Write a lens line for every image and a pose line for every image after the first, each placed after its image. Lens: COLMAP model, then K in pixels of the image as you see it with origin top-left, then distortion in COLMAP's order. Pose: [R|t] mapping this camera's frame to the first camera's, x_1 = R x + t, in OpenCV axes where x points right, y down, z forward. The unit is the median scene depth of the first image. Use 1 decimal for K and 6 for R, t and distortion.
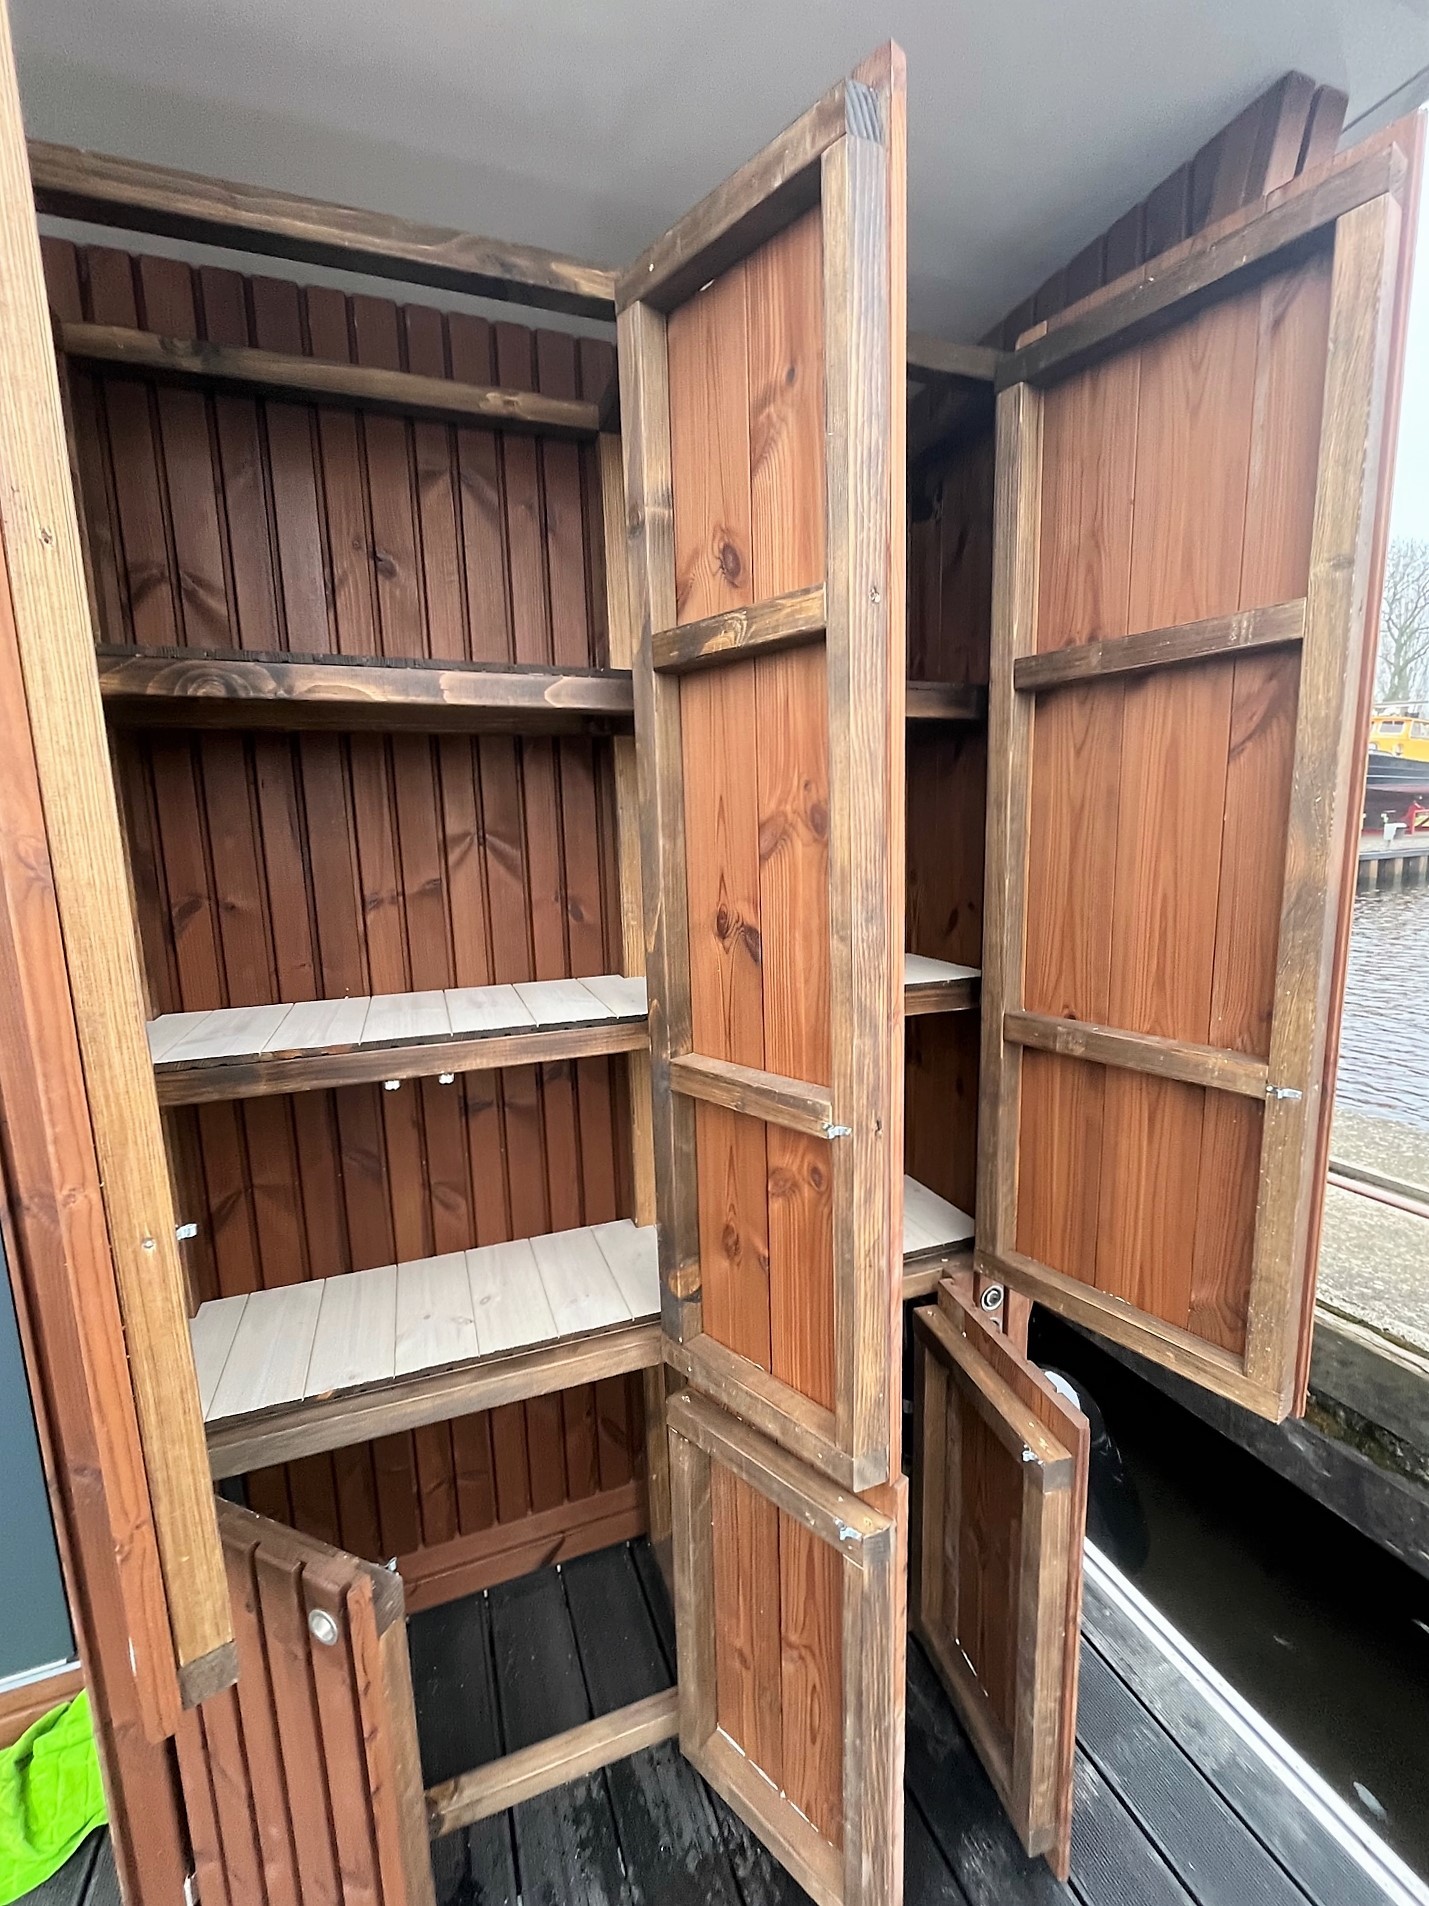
lens RADIAL K [[774.7, 0, 716.7], [0, 774.7, 947.7], [0, 0, 1]] dist [-0.006434, 0.000103]
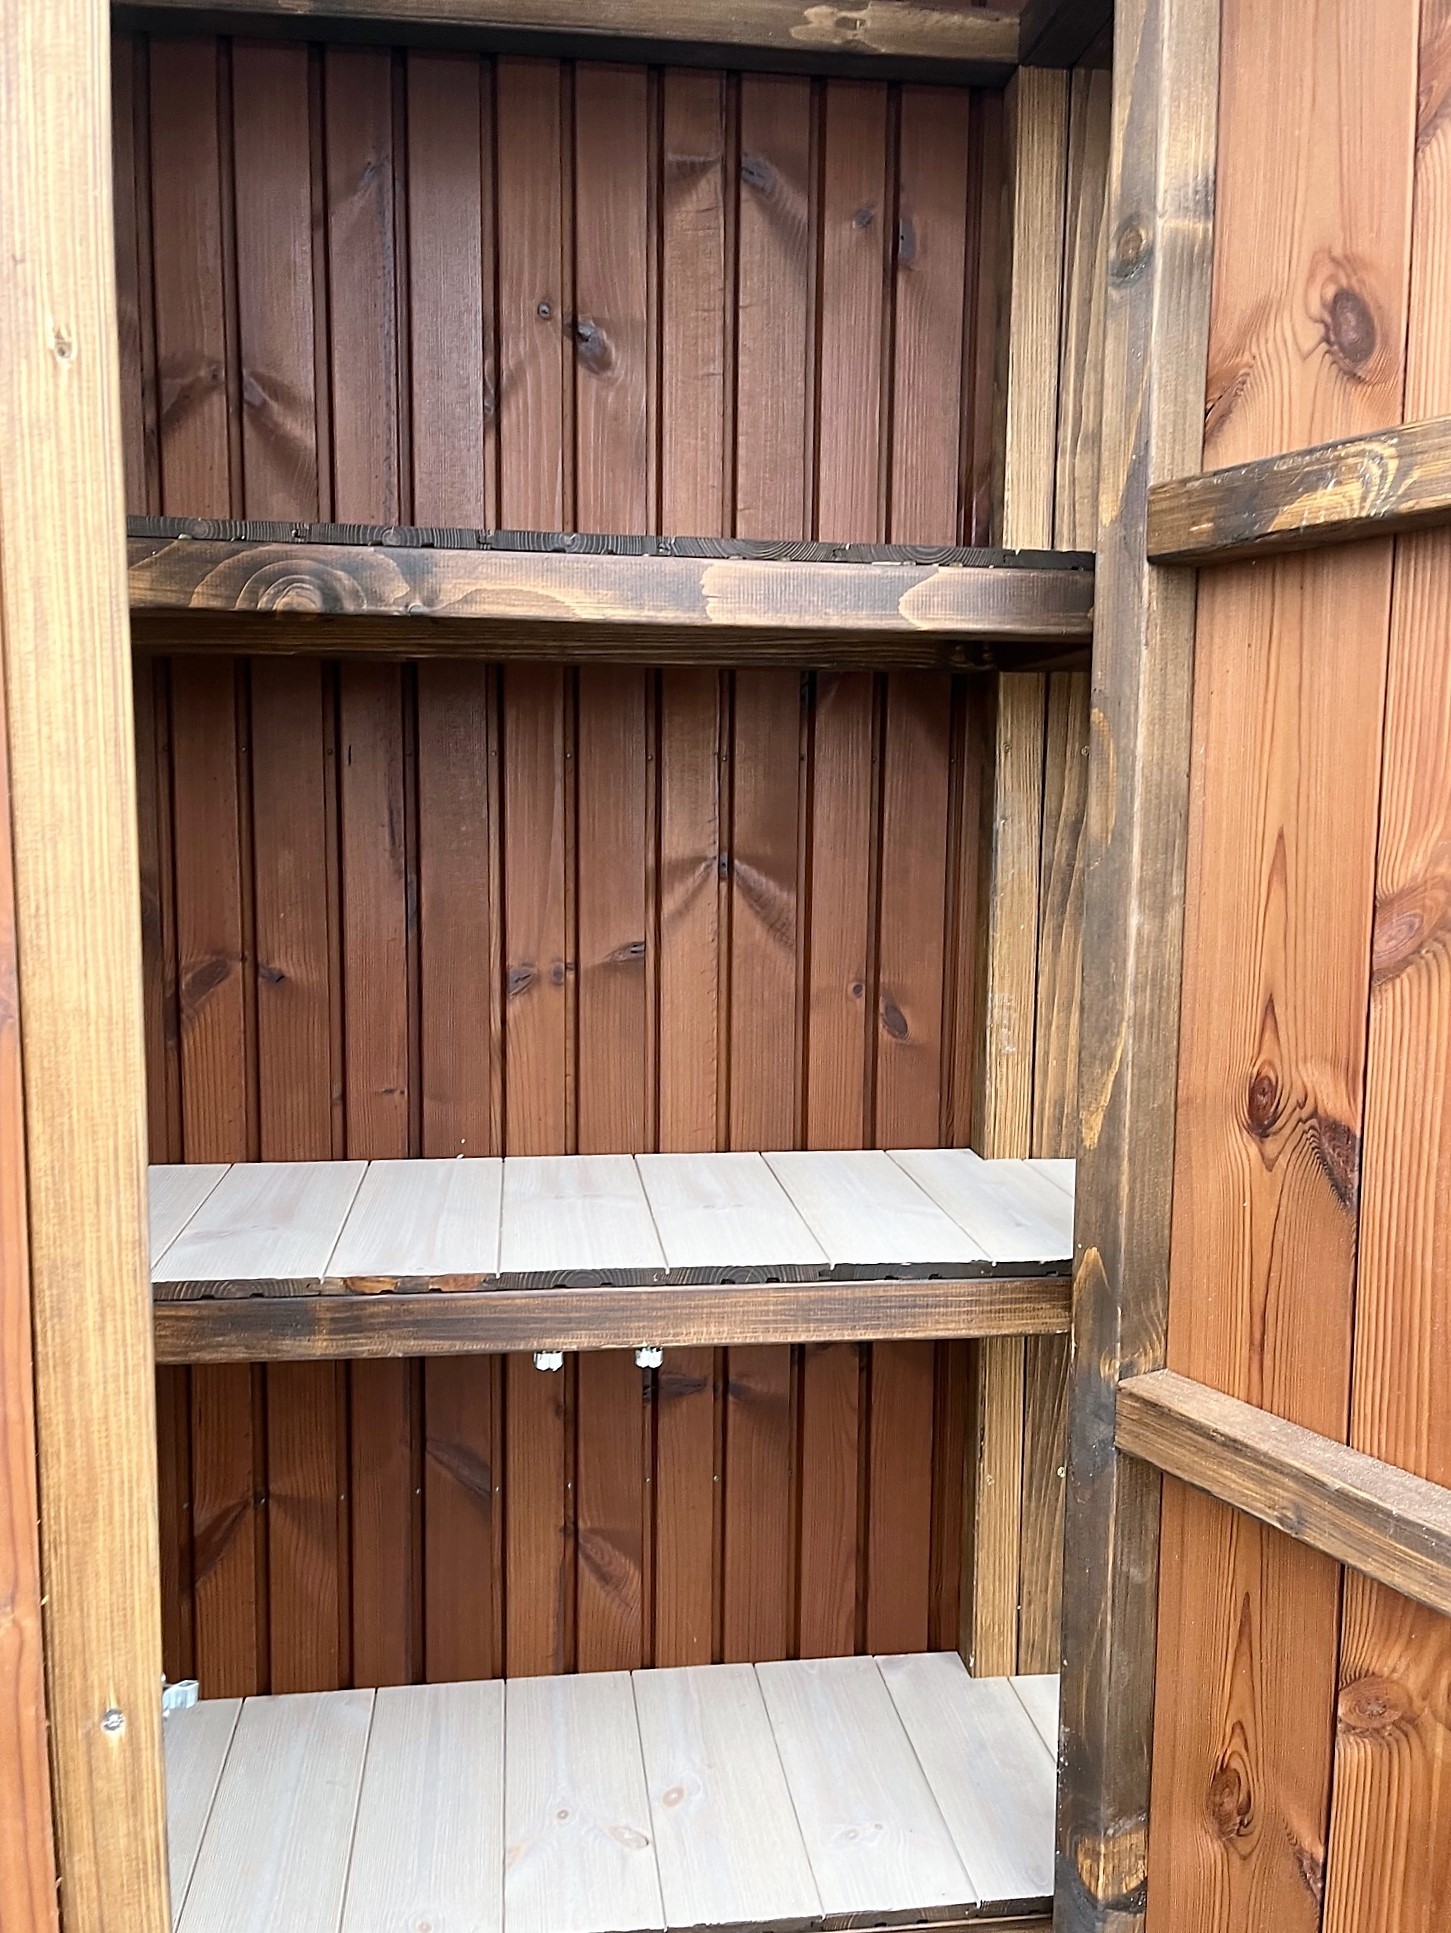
lens RADIAL K [[1466.6, 0, 727.8], [0, 1466.6, 963.9], [0, 0, 1]] dist [0.053176, -0.067198]
pose [[0.971908, 0.061415, -0.227208, -0.093771], [-0.070302, 0.997037, -0.031221, -0.056730], [0.224617, 0.046317, 0.973346, 0.065798]]
